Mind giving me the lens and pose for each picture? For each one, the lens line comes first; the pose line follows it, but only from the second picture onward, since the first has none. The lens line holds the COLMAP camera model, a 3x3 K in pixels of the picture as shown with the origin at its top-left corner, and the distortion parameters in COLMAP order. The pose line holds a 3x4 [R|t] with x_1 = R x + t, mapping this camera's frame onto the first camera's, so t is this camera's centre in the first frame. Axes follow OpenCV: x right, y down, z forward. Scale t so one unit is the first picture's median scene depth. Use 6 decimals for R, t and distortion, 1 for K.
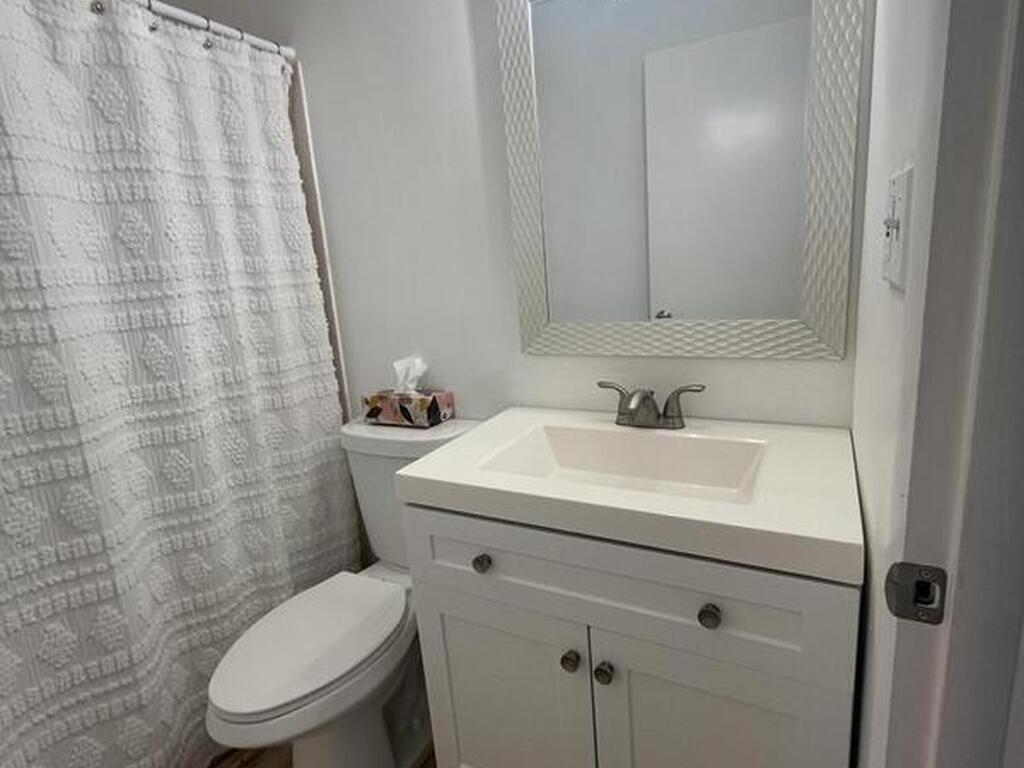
lens RADIAL K [[553.2, 0, 513.0], [0, 553.2, 384.0], [0, 0, 1]] dist [-0.000121, -0.002525]
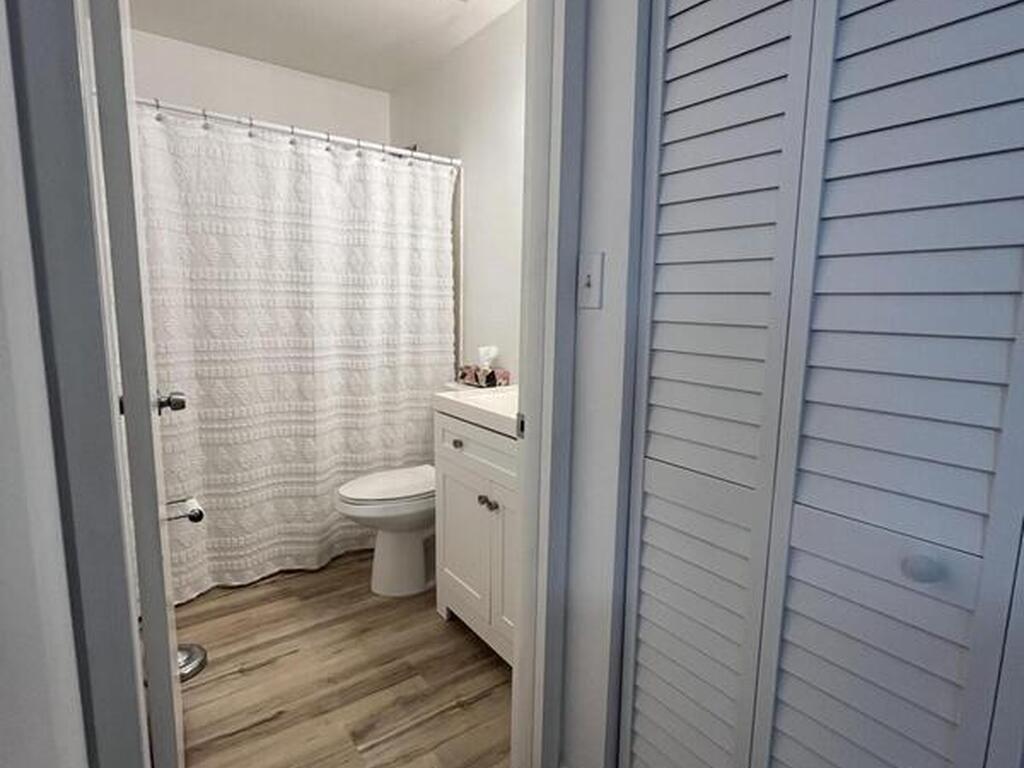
lens RADIAL K [[553.2, 0, 511.4], [0, 553.2, 382.6], [0, 0, 1]] dist [-0.000121, -0.002525]
pose [[0.900817, 0.156043, -0.405190, 0.598508], [-0.178544, 0.983766, -0.018082, 0.082610], [0.395791, 0.088633, 0.914054, -0.486945]]
